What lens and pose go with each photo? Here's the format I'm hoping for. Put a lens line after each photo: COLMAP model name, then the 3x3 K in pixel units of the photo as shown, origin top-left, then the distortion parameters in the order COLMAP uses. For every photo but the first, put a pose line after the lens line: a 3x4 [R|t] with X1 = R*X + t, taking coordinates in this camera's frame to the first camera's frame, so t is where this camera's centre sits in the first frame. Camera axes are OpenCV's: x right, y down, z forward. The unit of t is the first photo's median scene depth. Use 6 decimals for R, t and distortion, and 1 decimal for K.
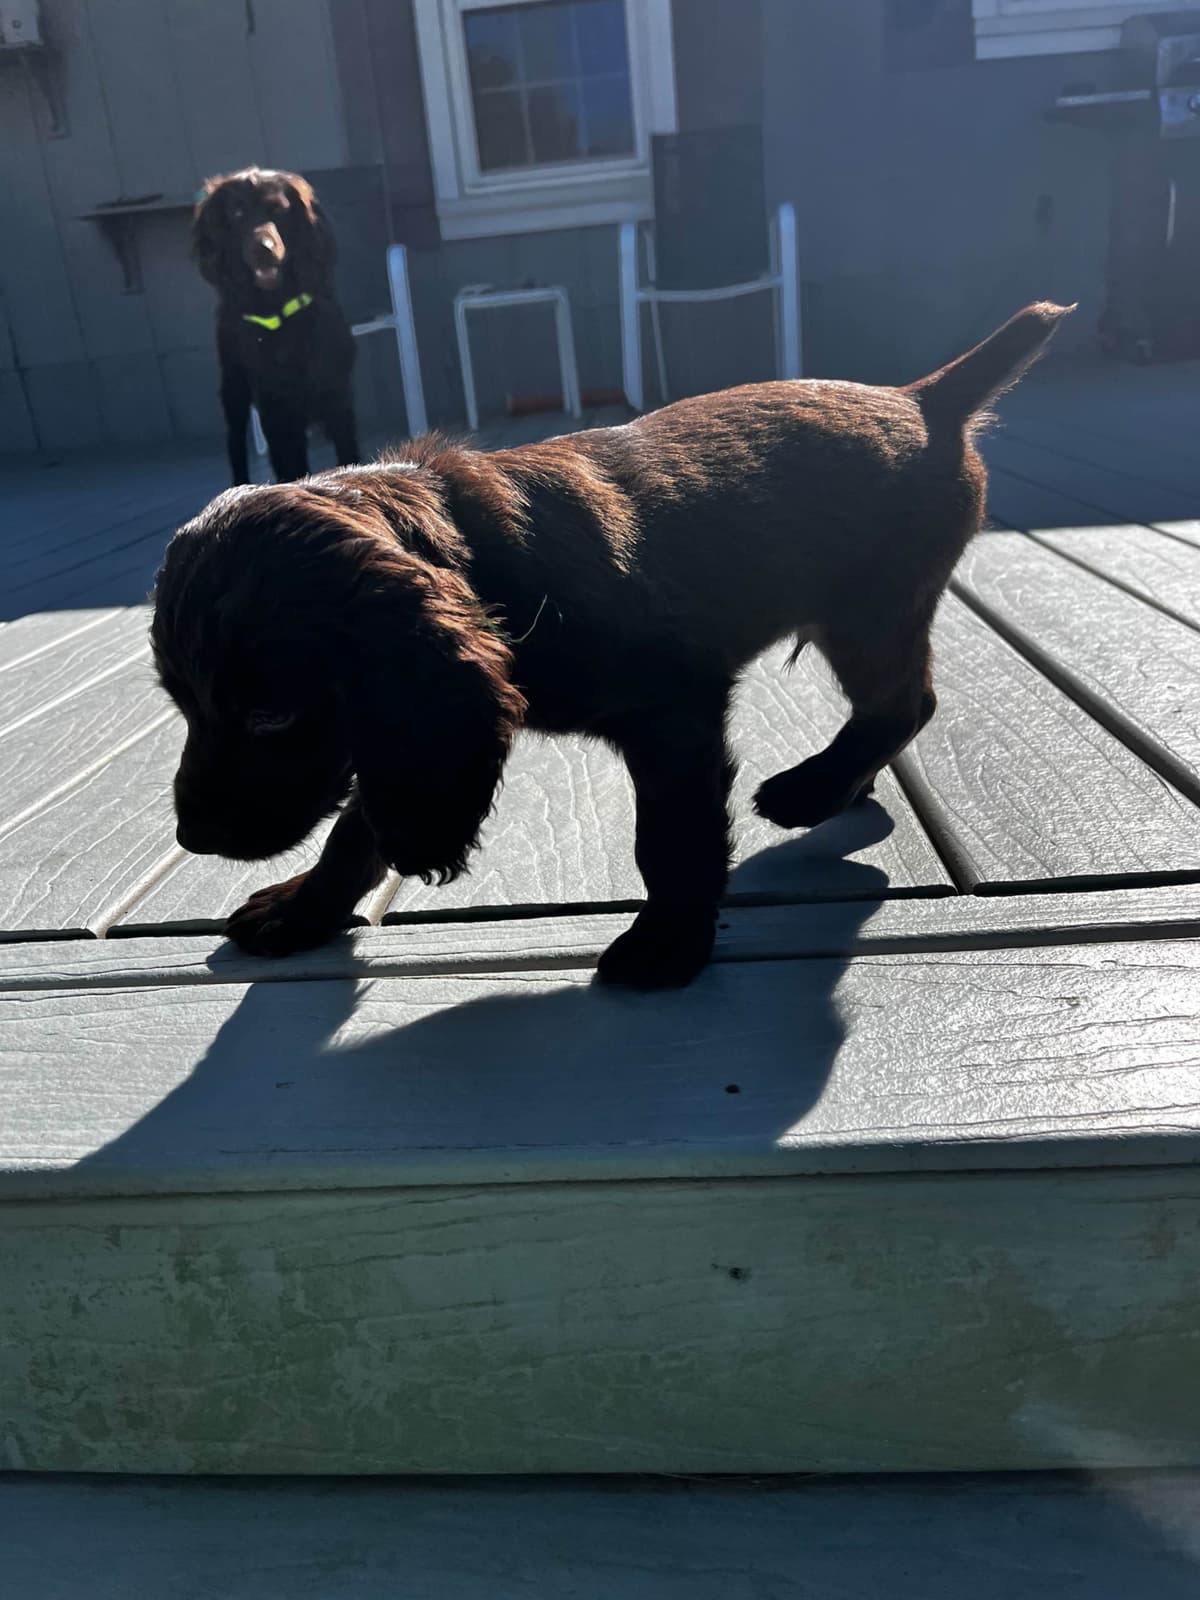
lens RADIAL K [[1241.9, 0, 602.7], [0, 1241.9, 801.6], [0, 0, 1]] dist [0.011142, -0.051246]
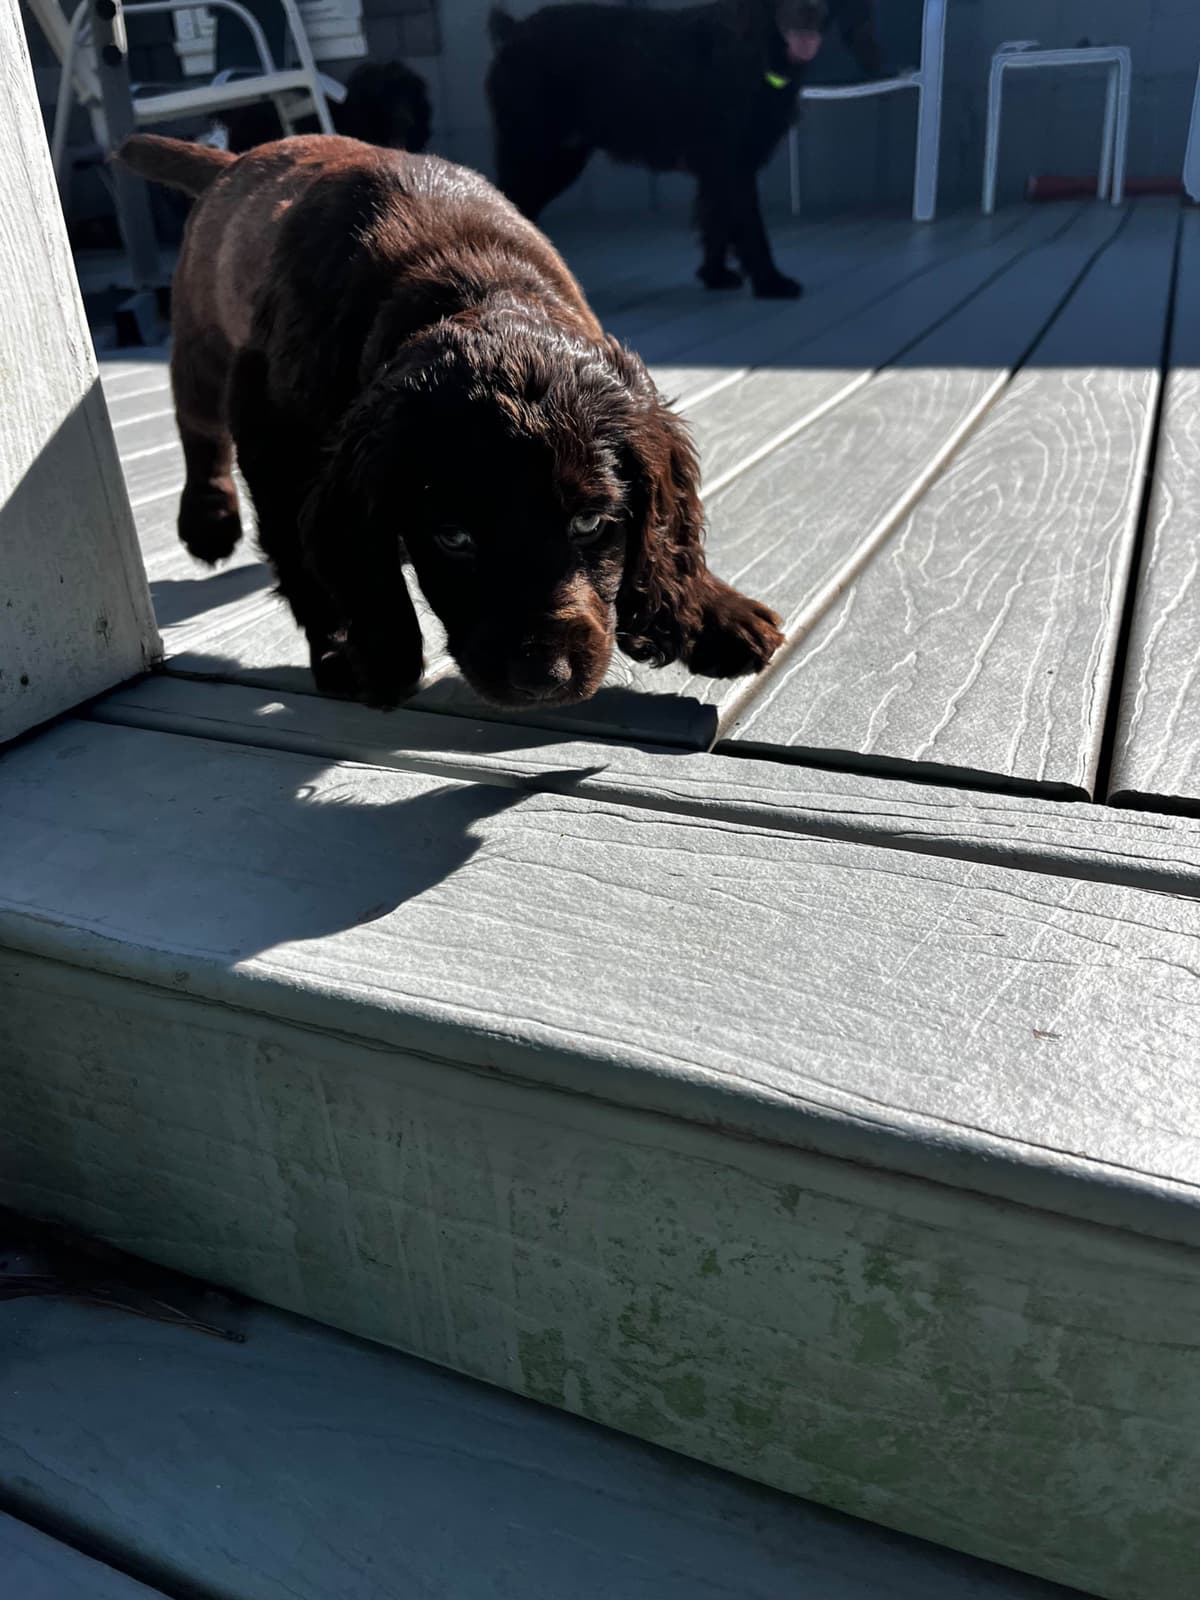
lens RADIAL K [[1241.9, 0, 597.0], [0, 1241.9, 799.4], [0, 0, 1]] dist [0.011142, -0.051246]
pose [[0.941767, 0.186697, -0.279676, -0.310441], [-0.145487, 0.976063, 0.161663, 0.028891], [0.303163, -0.111559, 0.946386, 0.295807]]
